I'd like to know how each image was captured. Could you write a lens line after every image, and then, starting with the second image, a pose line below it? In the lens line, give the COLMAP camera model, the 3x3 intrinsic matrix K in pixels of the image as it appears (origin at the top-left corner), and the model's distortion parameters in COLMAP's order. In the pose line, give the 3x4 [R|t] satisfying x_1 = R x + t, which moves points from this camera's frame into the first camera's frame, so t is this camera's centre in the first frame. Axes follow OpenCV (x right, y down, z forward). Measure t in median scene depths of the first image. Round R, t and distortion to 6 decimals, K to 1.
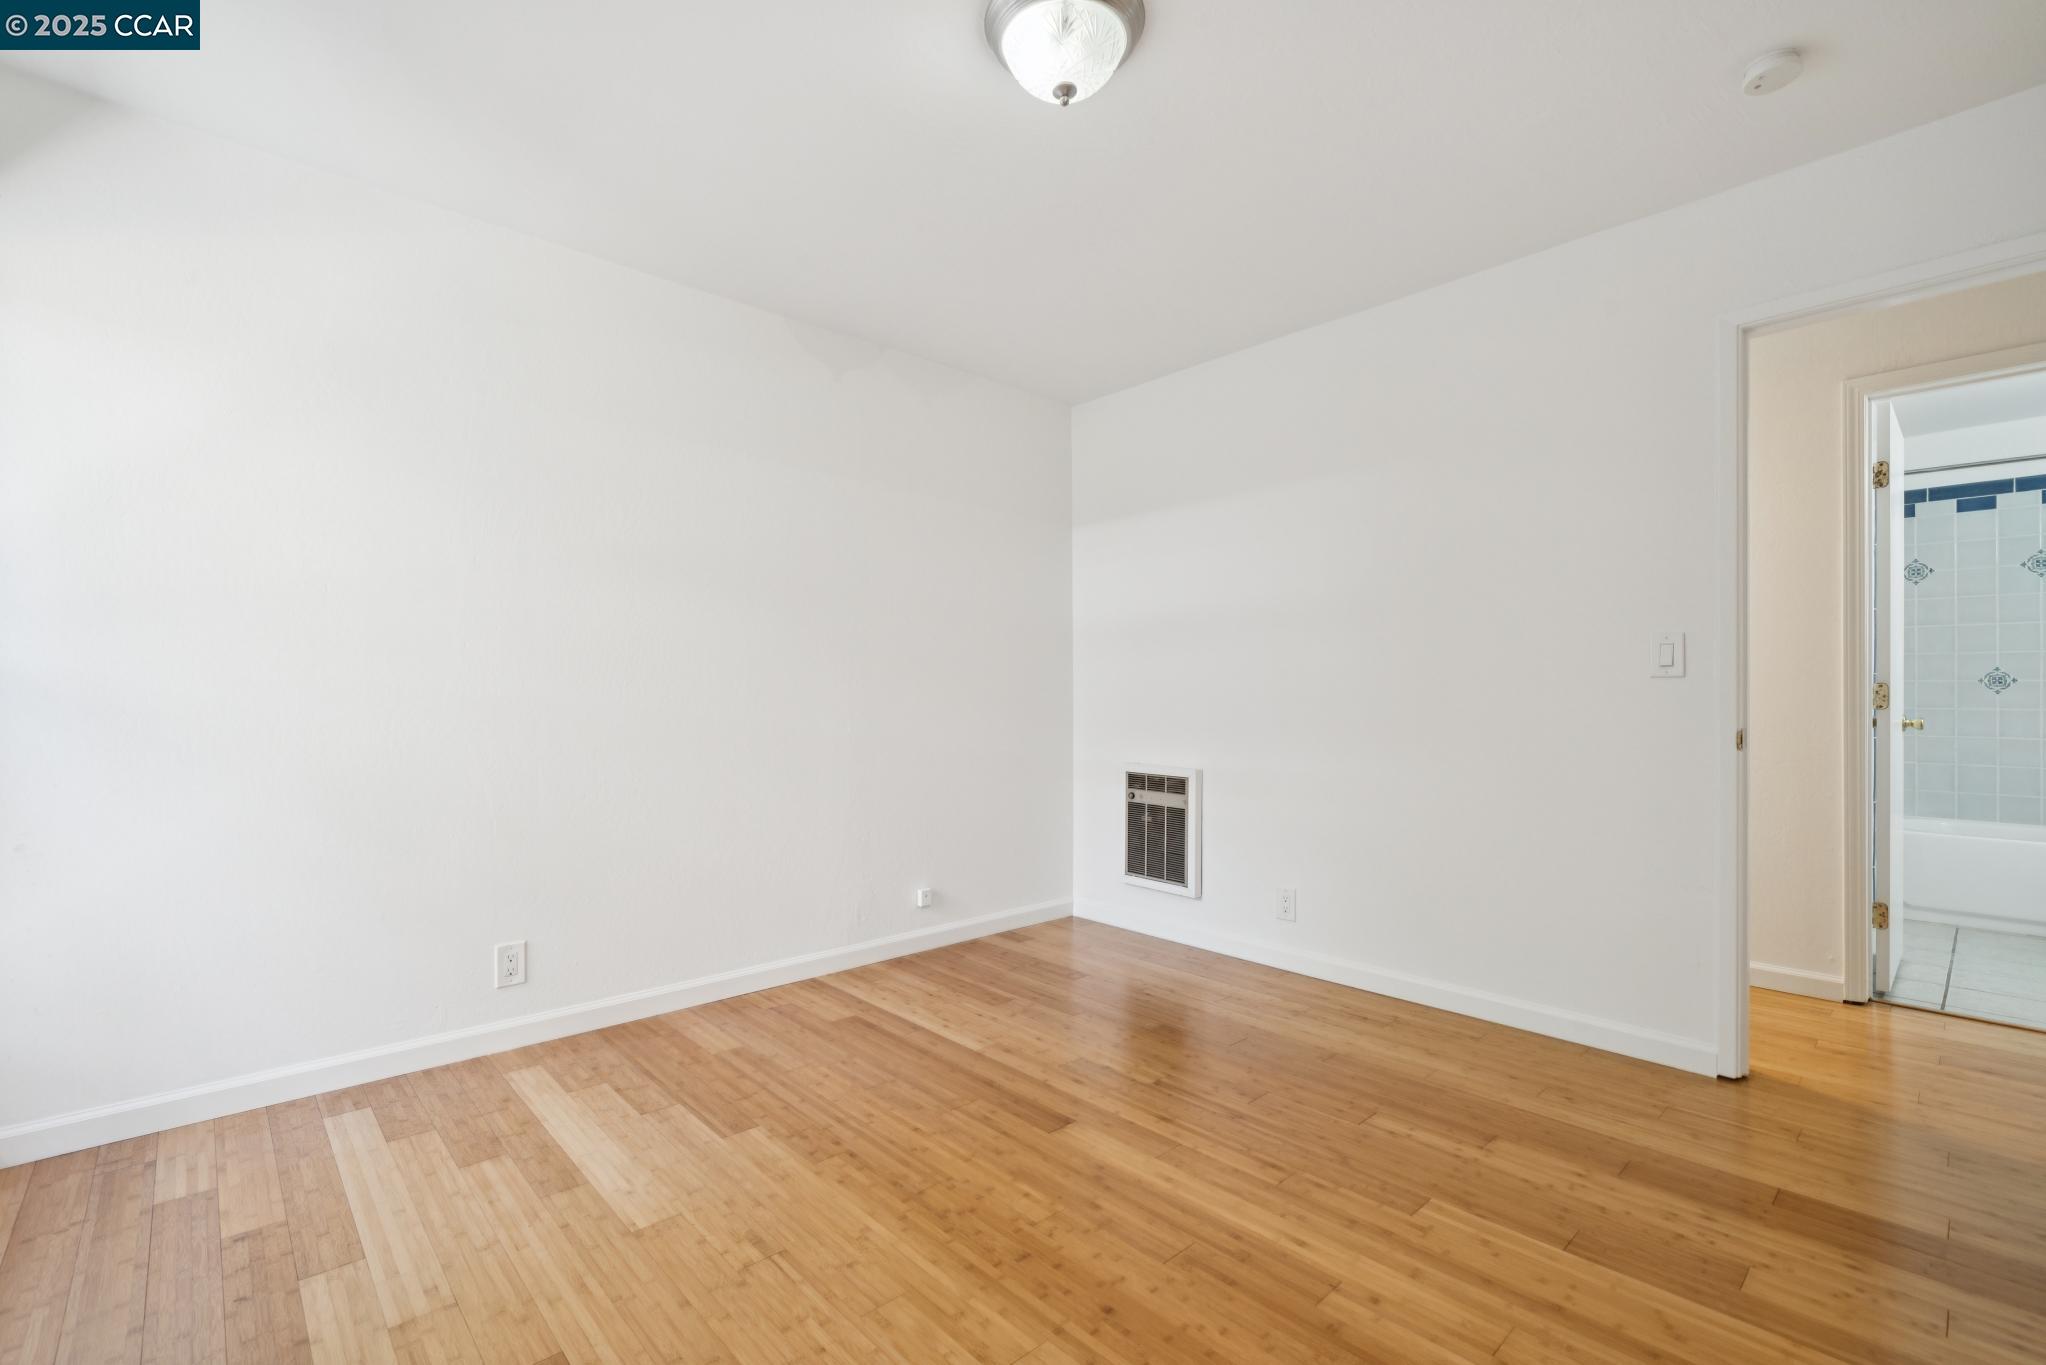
lens RADIAL K [[879.4, 0, 1021.7], [0, 879.4, 687.0], [0, 0, 1]] dist [0.000259, 0.000406]
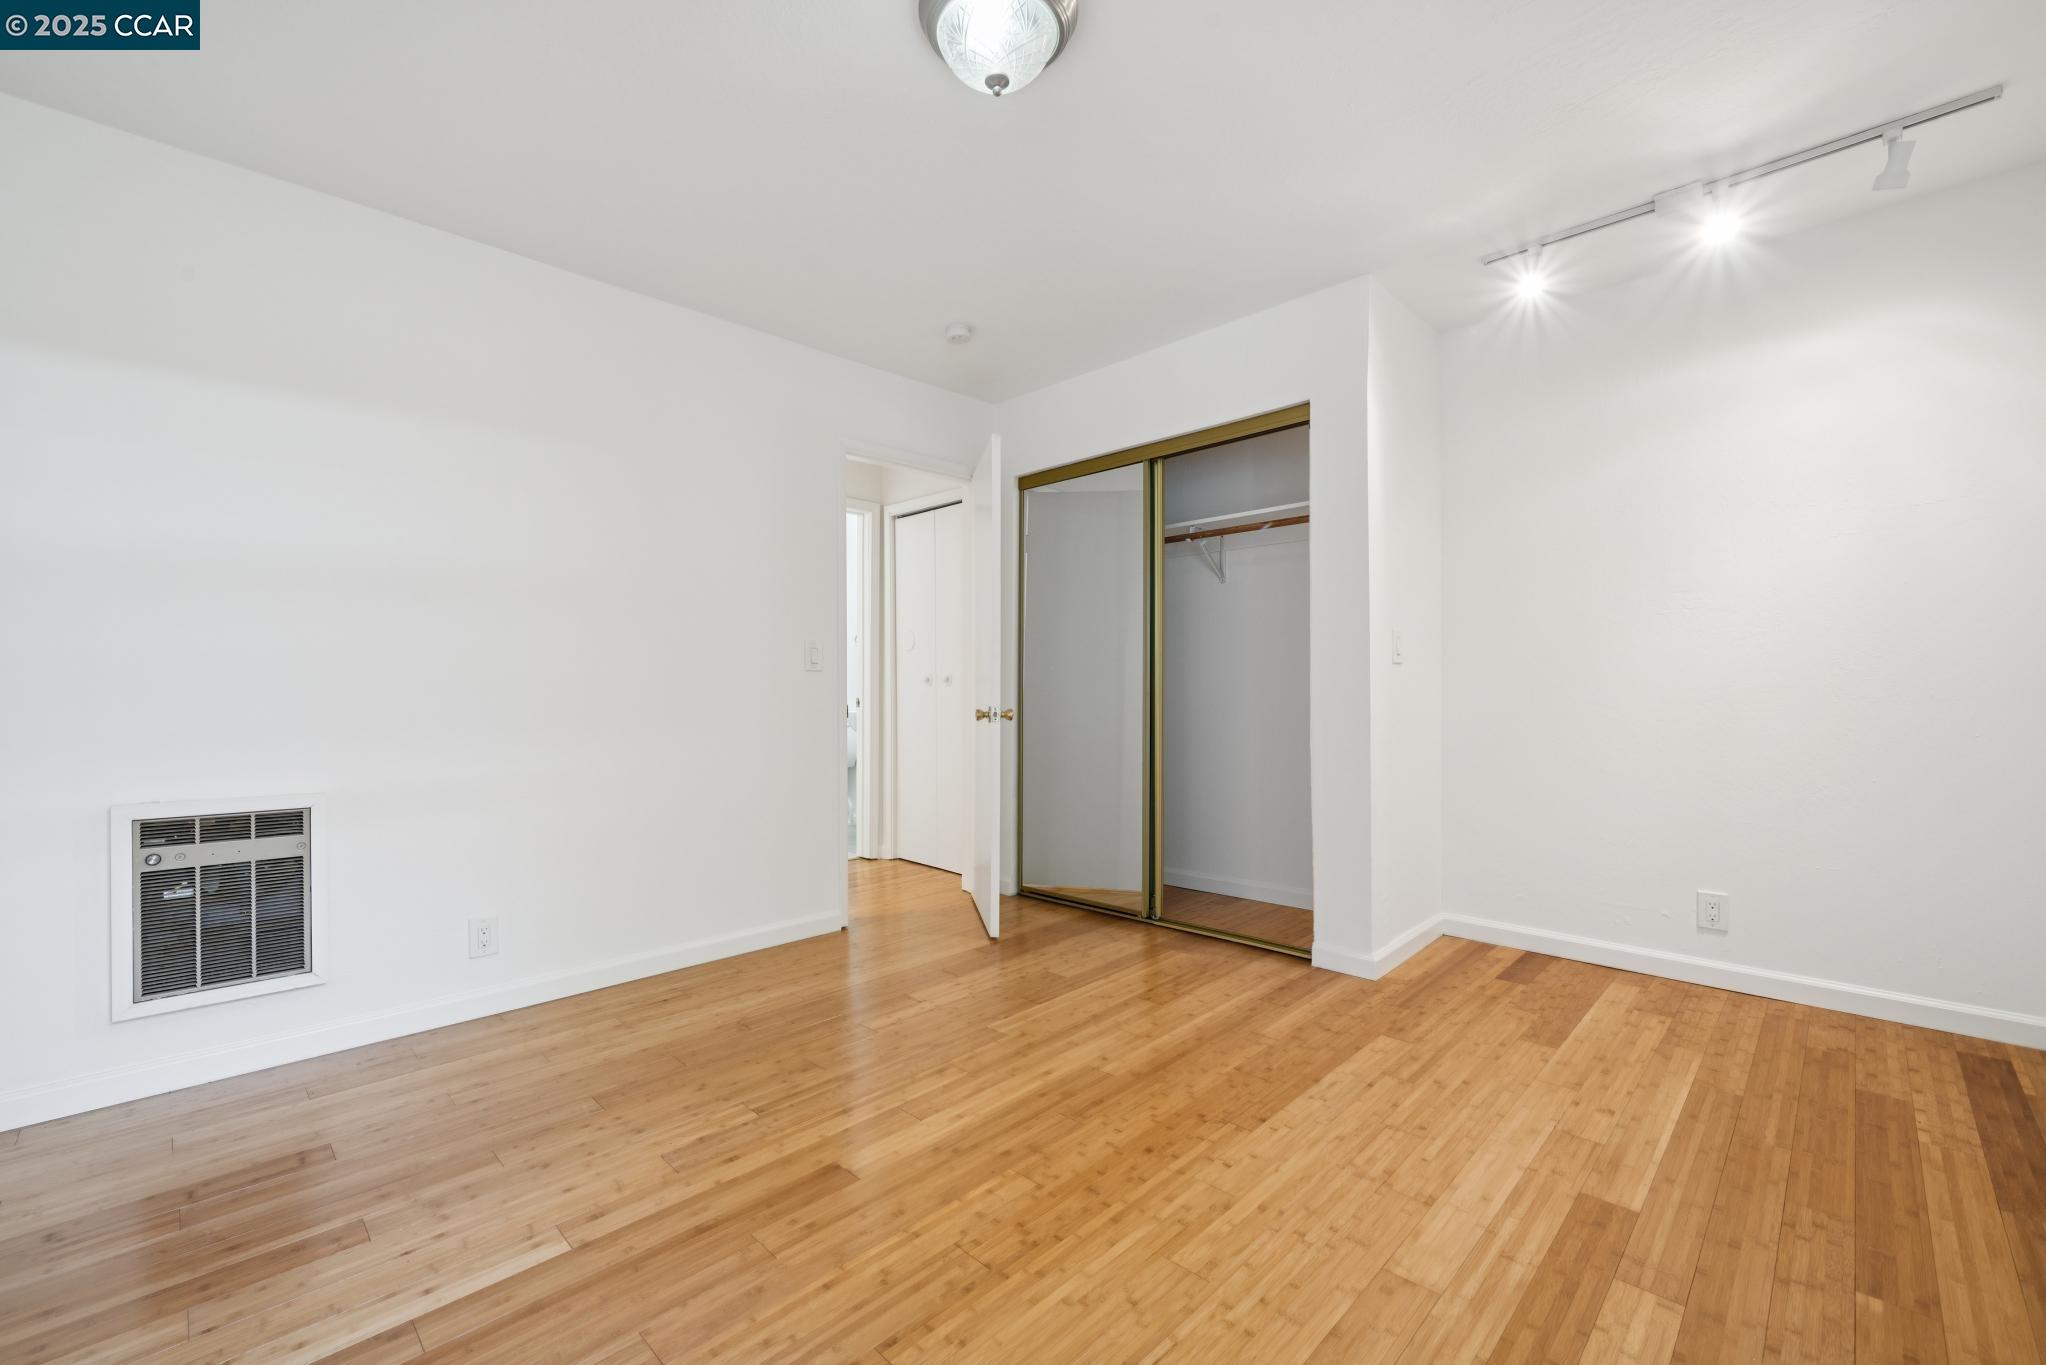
lens RADIAL K [[801.7, 0, 1026.3], [0, 801.7, 686.1], [0, 0, 1]] dist [-0.001555, -0.000121]
pose [[-0.006647, -0.001079, 0.999977, -0.725396], [-0.005867, 0.999982, 0.001040, 0.012713], [-0.999961, -0.005860, -0.006654, 0.794788]]
